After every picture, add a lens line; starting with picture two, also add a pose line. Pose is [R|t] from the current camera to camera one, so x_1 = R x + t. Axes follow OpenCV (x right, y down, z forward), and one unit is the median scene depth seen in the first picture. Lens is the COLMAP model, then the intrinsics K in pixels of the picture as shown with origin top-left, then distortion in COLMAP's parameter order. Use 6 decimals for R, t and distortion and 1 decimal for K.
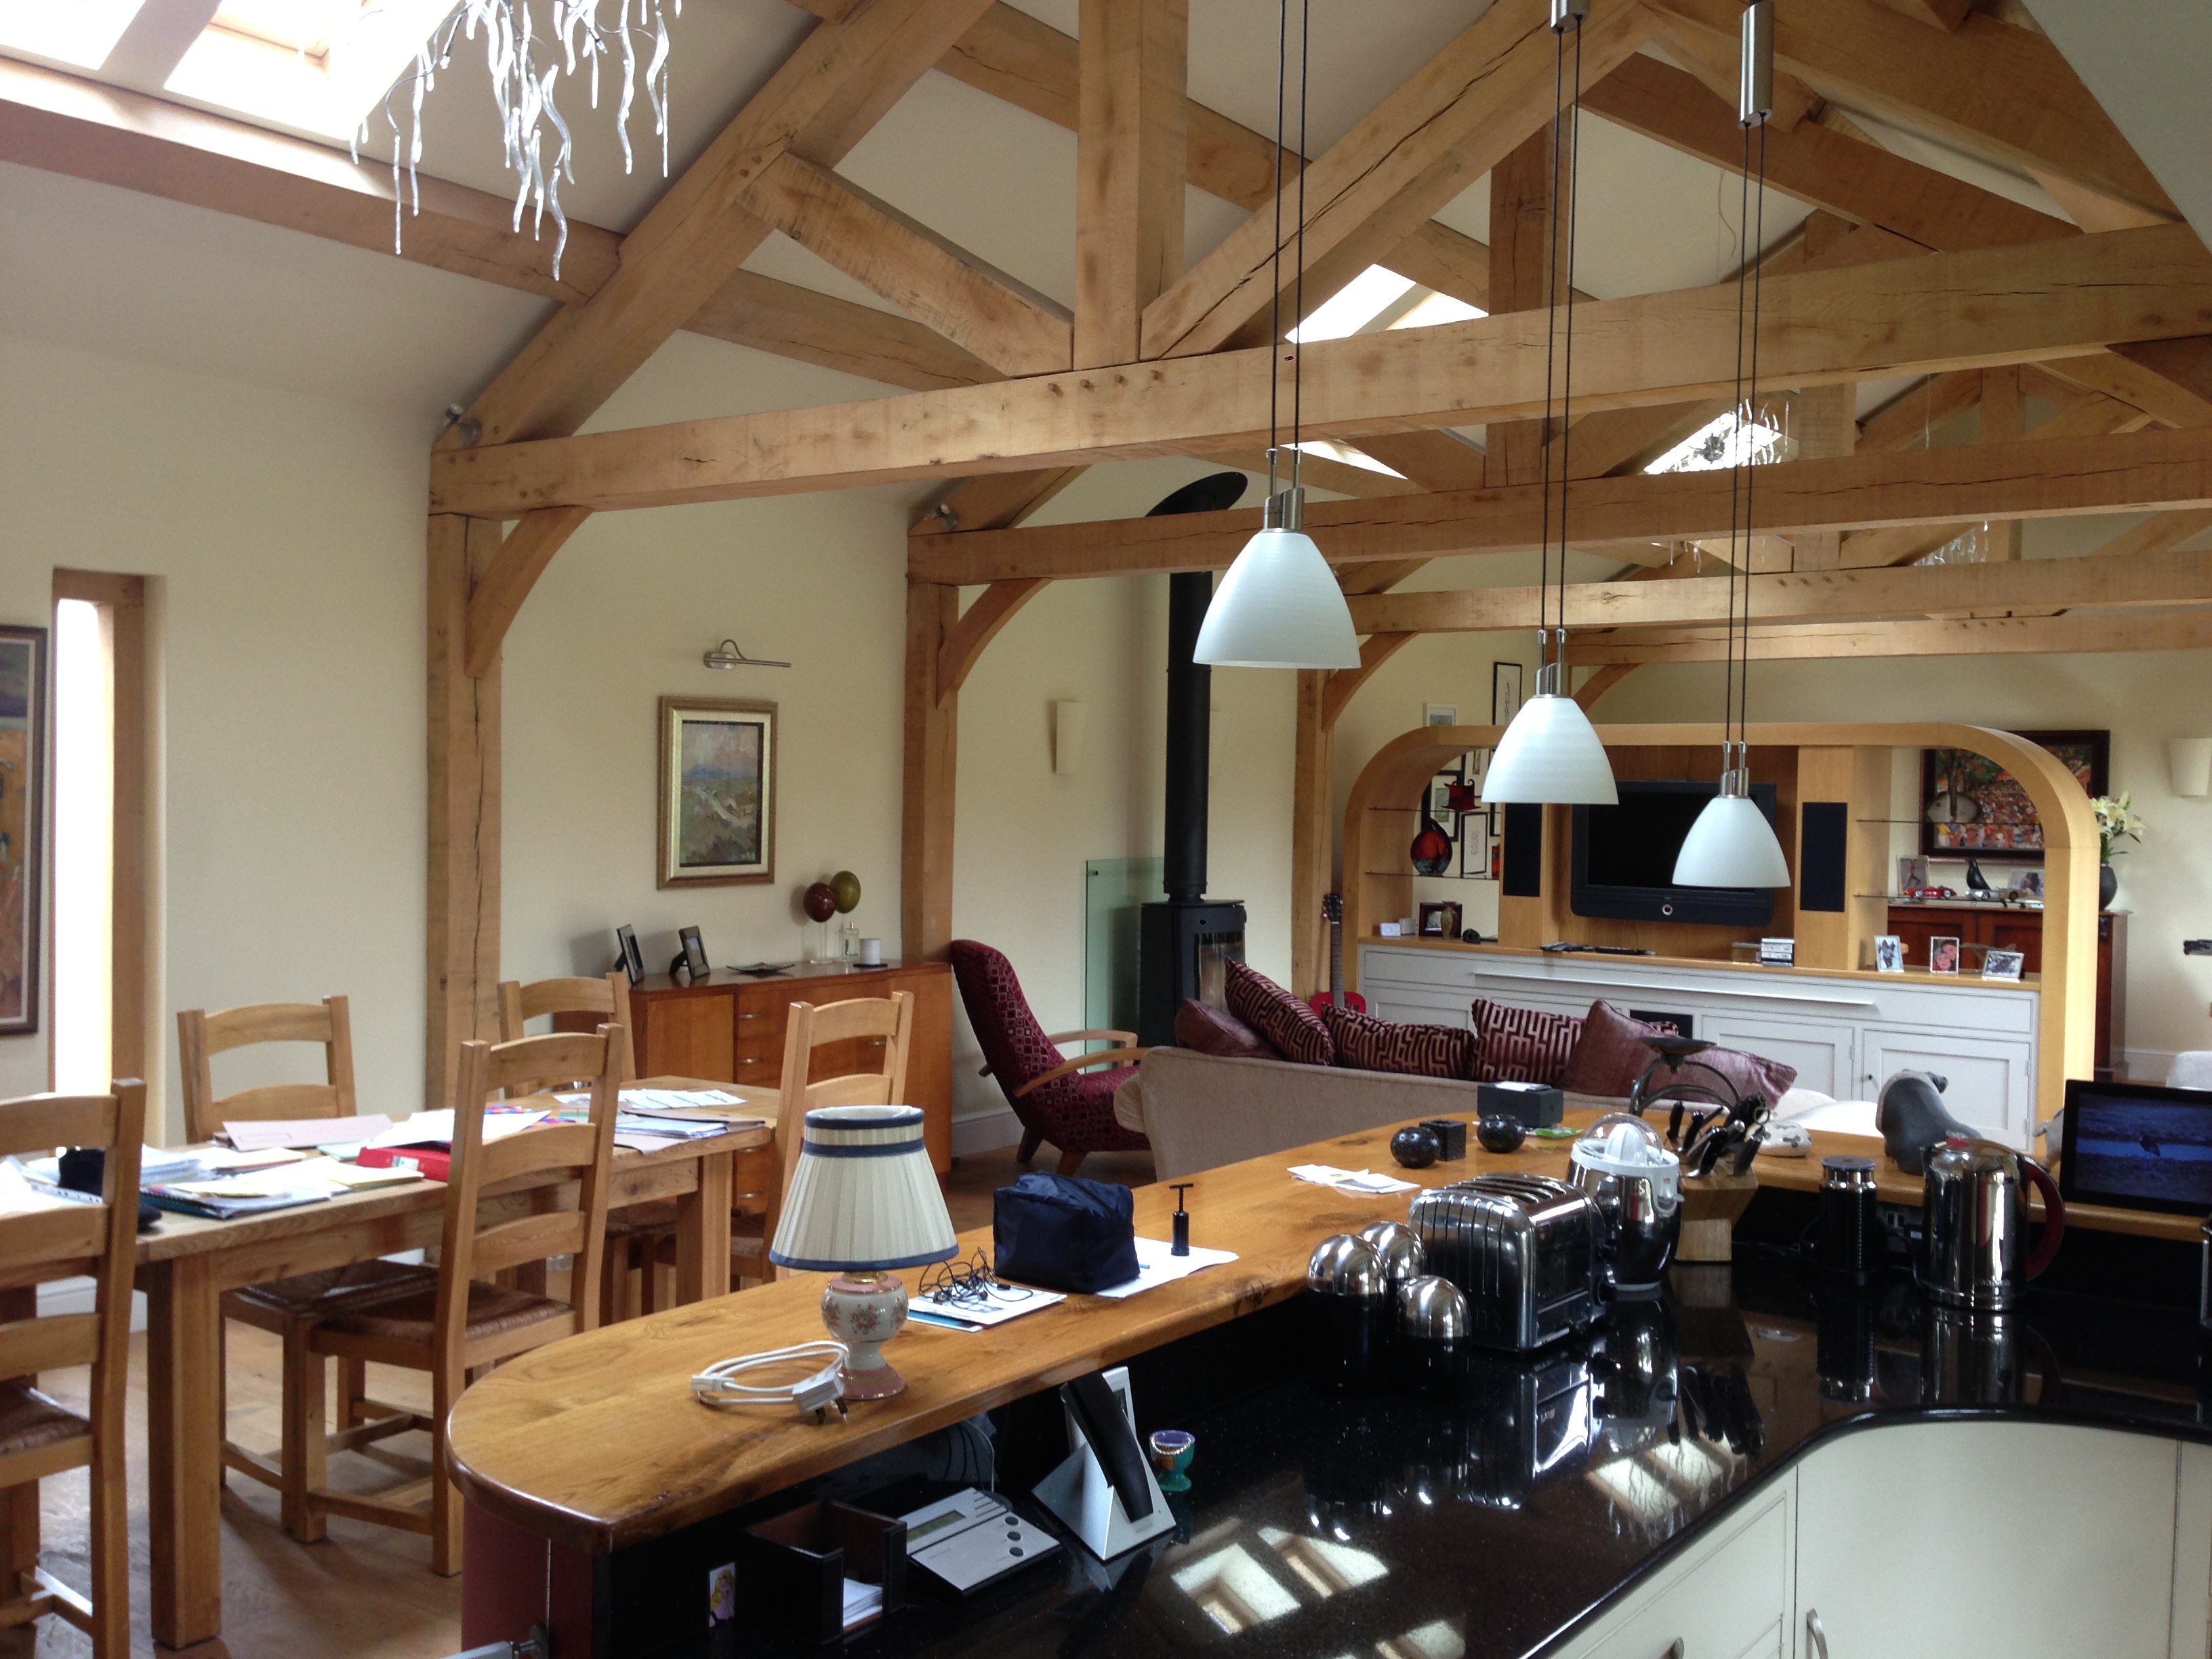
lens RADIAL K [[2002.5, 0, 1106.0], [0, 2002.5, 829.5], [0, 0, 1]] dist [0.104808, -0.139957]
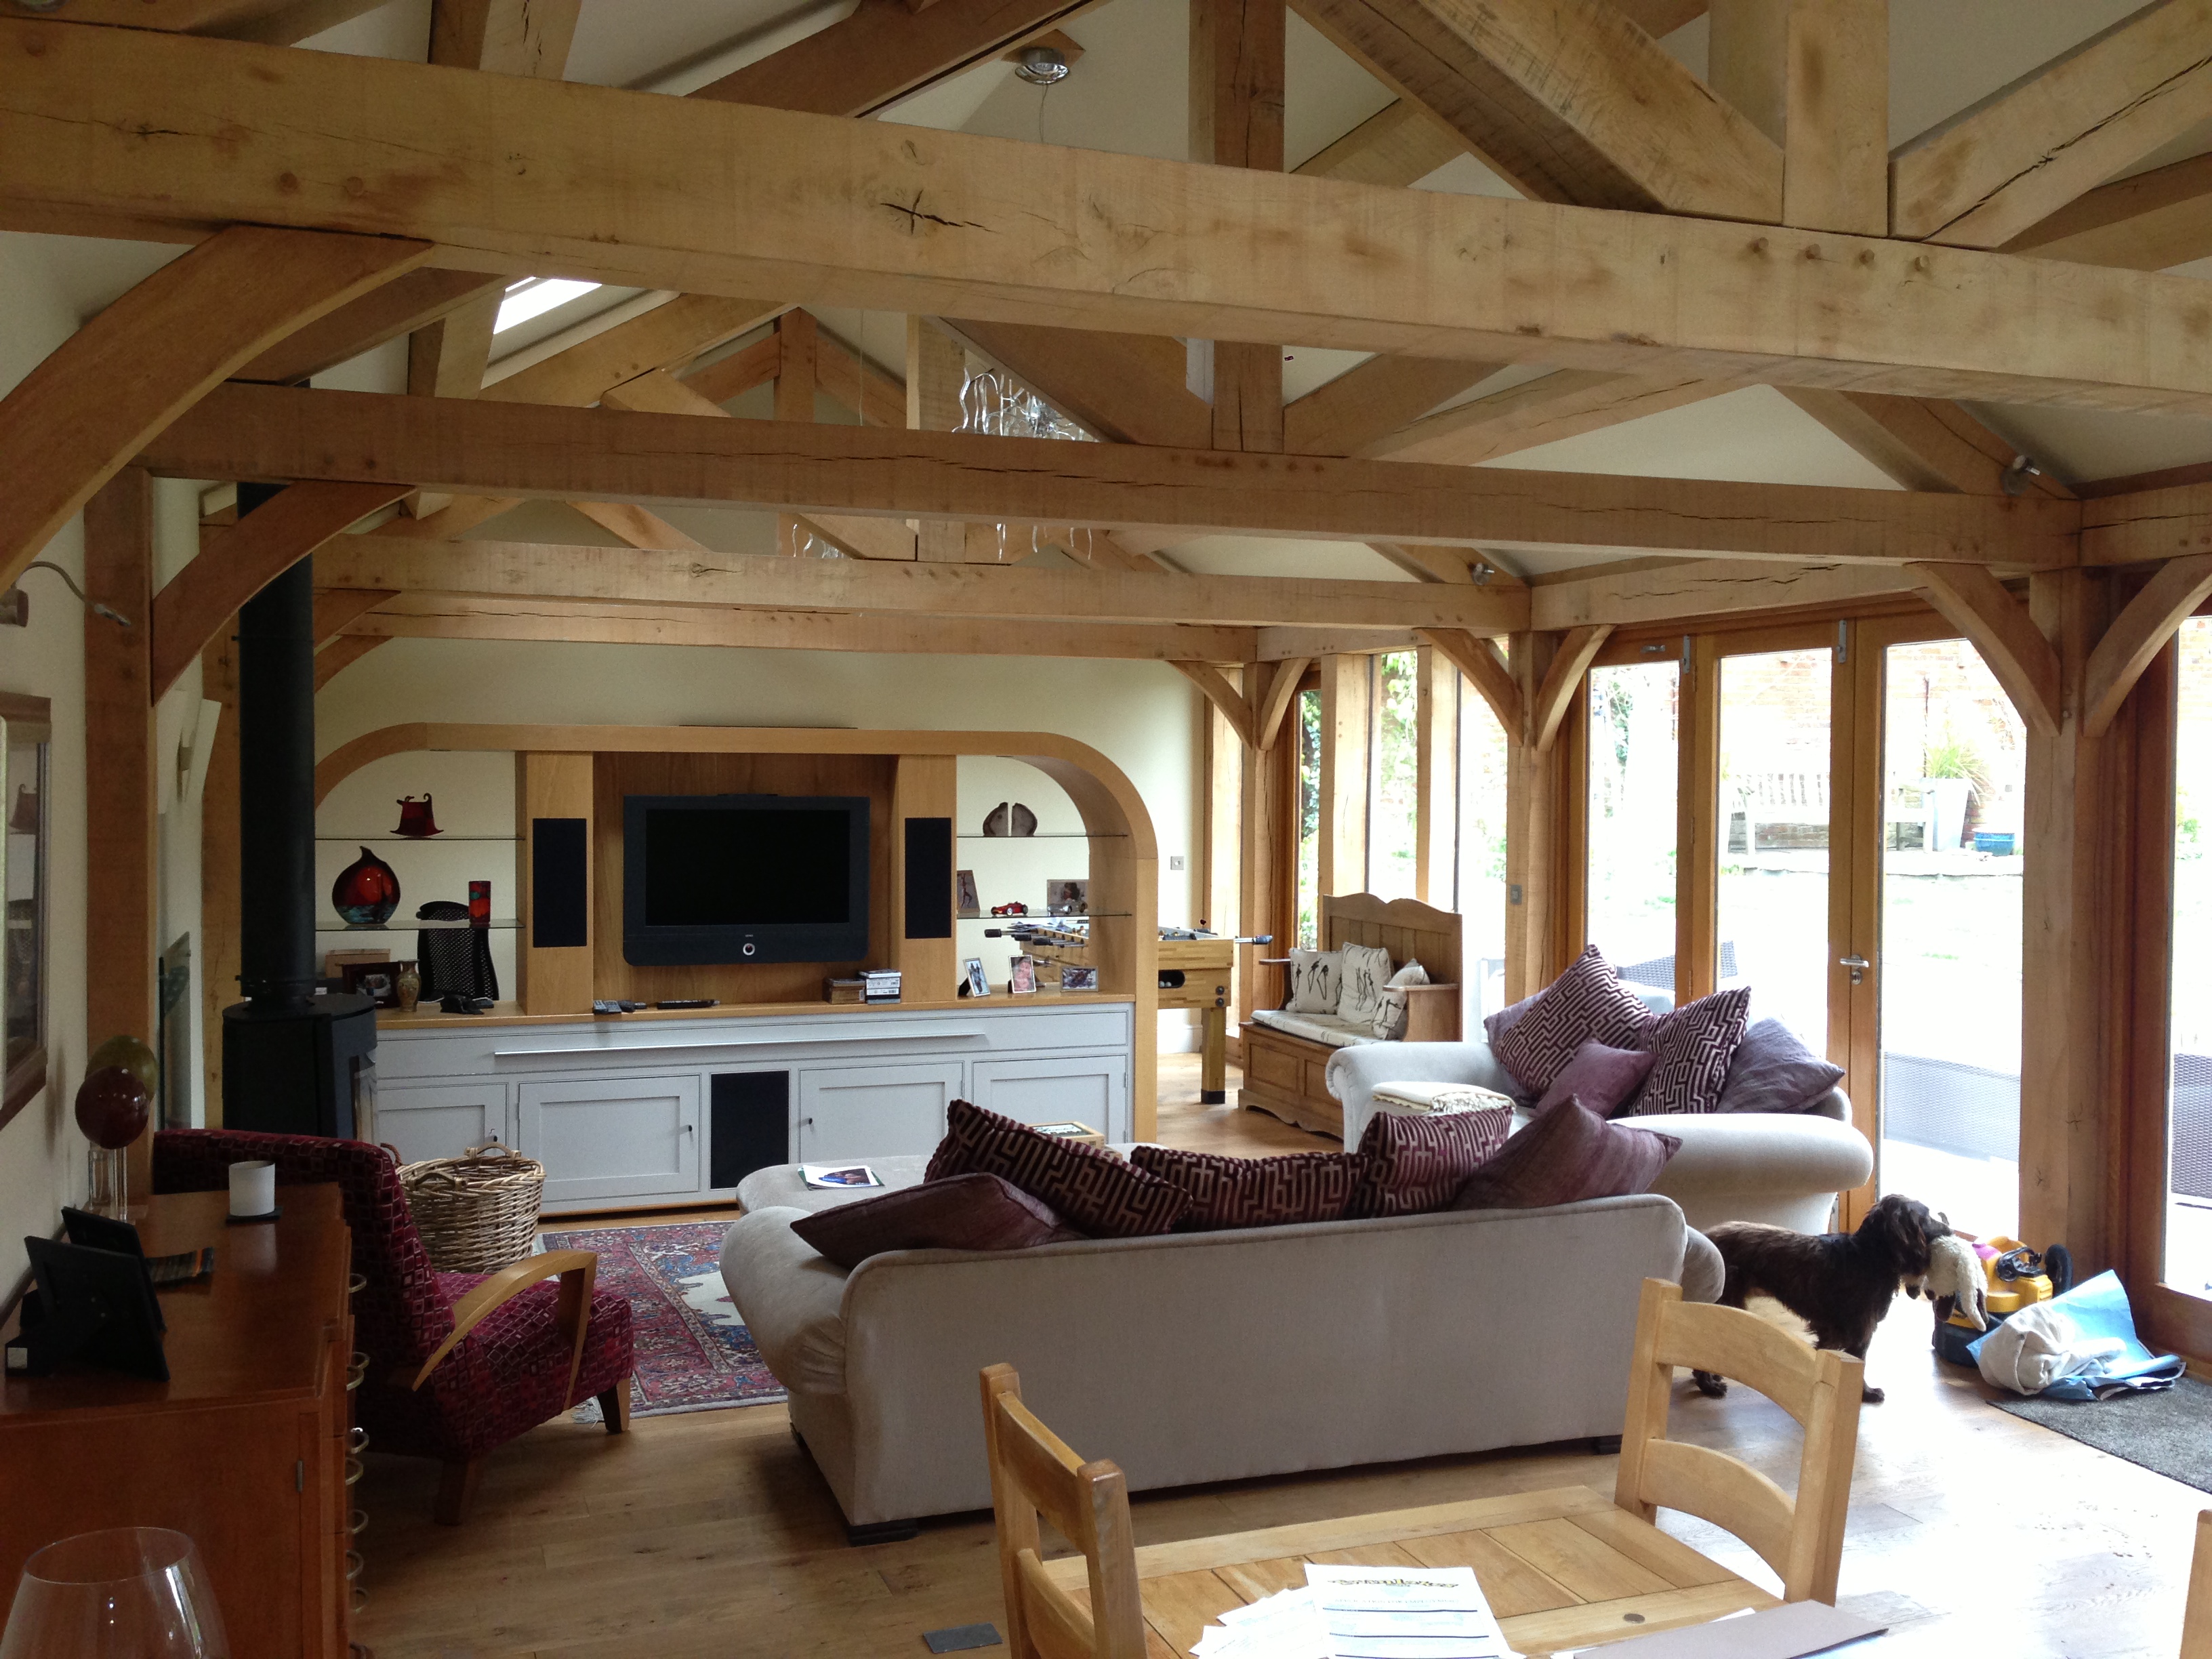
lens RADIAL K [[2002.5, 0, 1106.0], [0, 2002.5, 829.5], [0, 0, 1]] dist [0.104808, -0.139957]
pose [[0.560212, -0.037481, 0.827501, -0.495415], [0.020620, 0.999297, 0.031302, -0.049967], [-0.828093, -0.000473, 0.560591, 0.619471]]
